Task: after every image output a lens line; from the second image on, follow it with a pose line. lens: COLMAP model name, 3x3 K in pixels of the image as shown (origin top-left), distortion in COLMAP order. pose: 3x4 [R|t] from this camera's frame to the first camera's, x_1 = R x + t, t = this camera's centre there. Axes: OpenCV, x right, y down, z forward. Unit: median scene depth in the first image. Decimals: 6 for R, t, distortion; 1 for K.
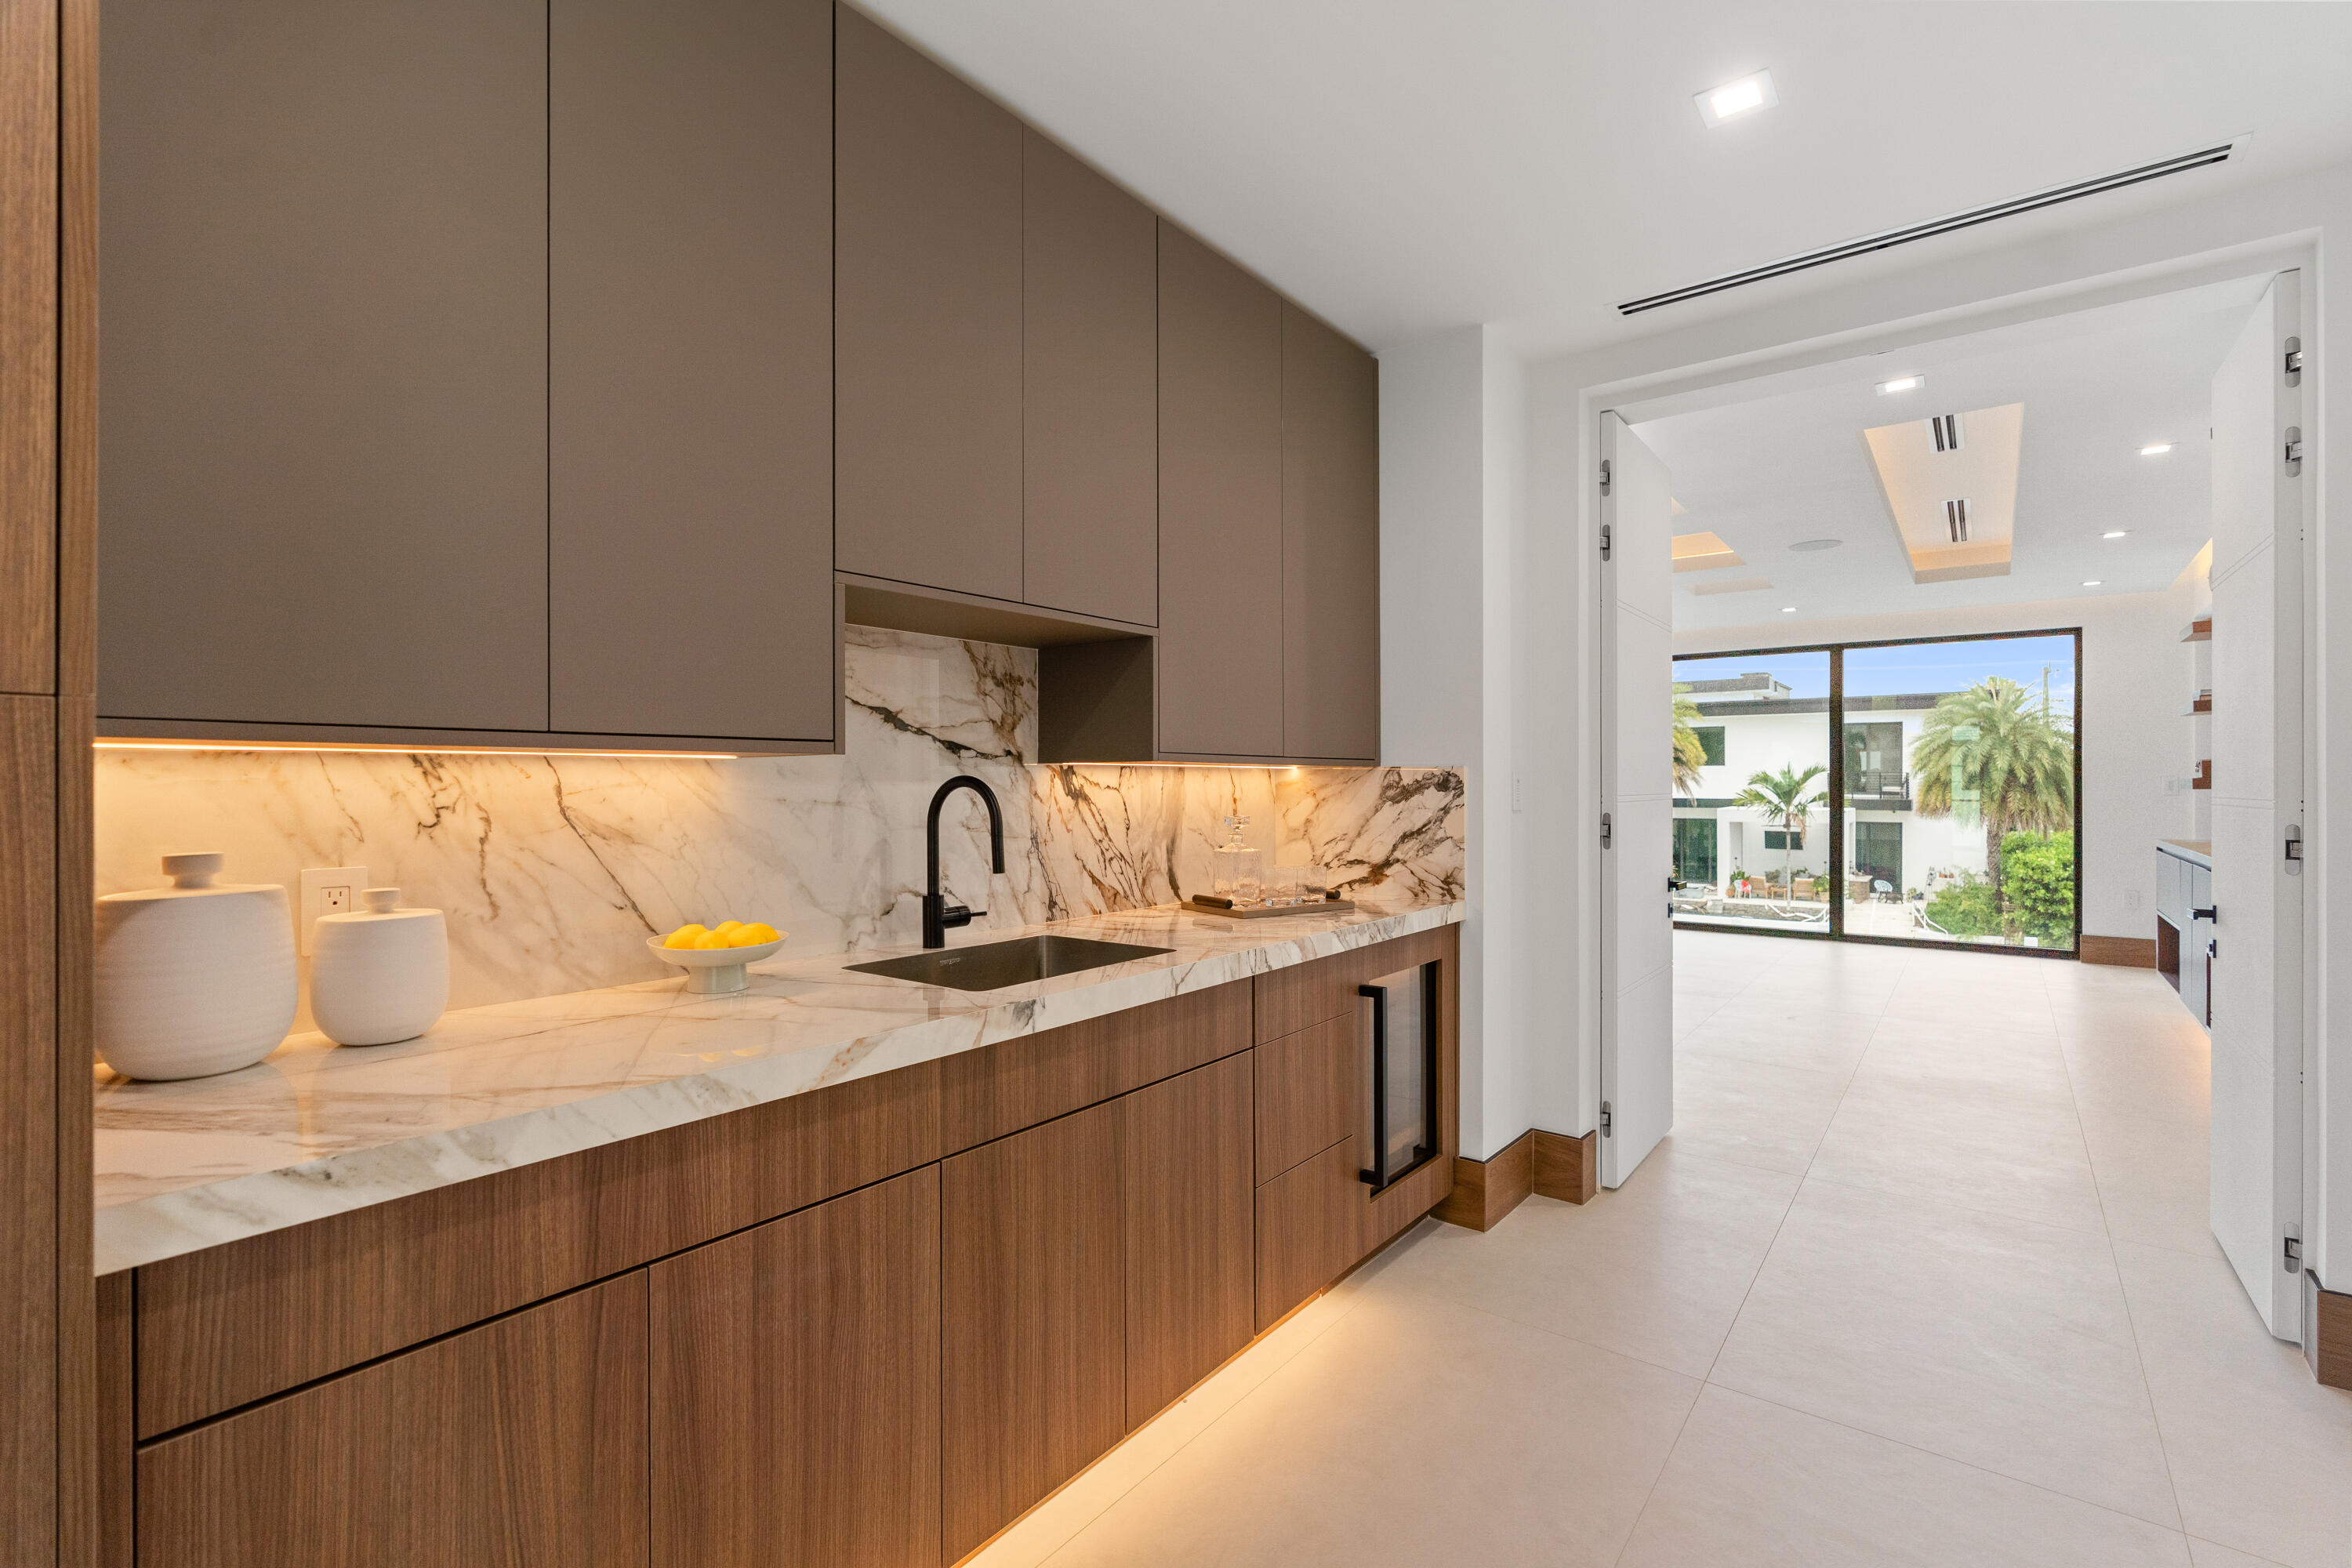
lens RADIAL K [[1070.8, 0, 1176.1], [0, 1070.8, 782.2], [0, 0, 1]] dist [-0.000234, 0.000193]
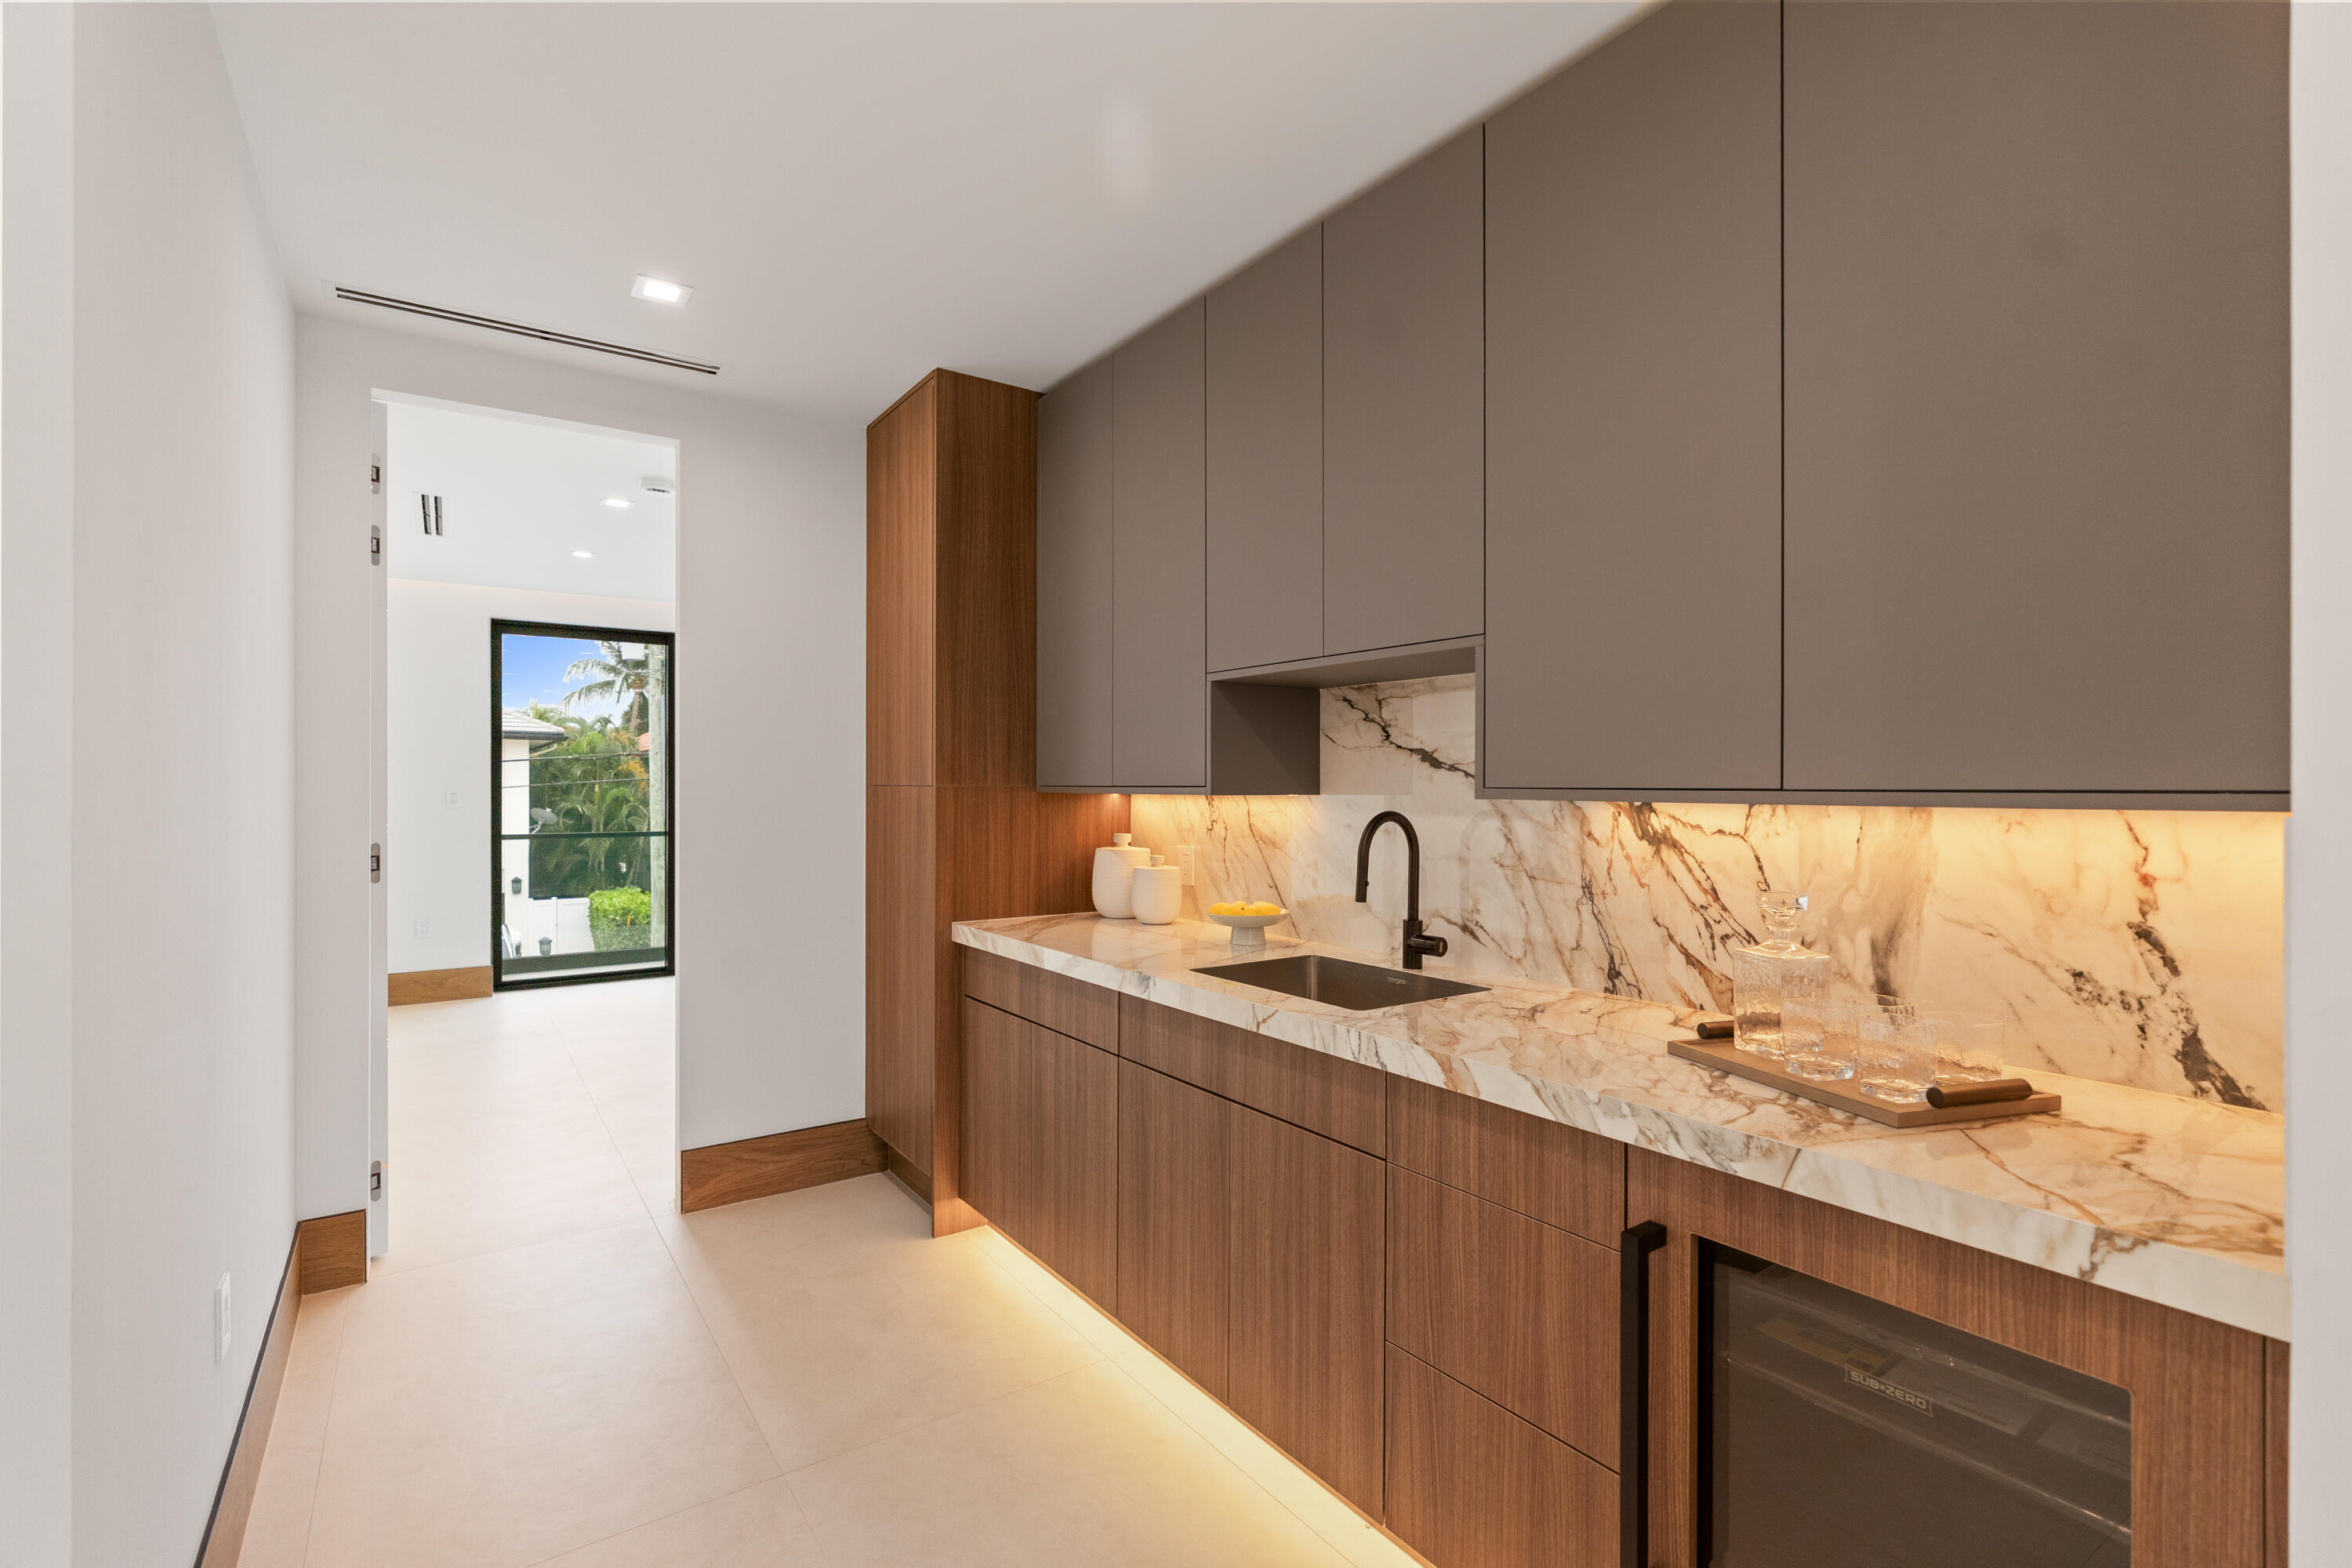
lens RADIAL K [[1070.8, 0, 1175.2], [0, 1070.8, 786.1], [0, 0, 1]] dist [-0.000234, 0.000193]
pose [[-0.300653, 0.002011, -0.953731, 0.860082], [-0.001271, 0.999996, 0.002509, -0.032024], [0.953733, 0.001966, -0.300650, 1.067353]]
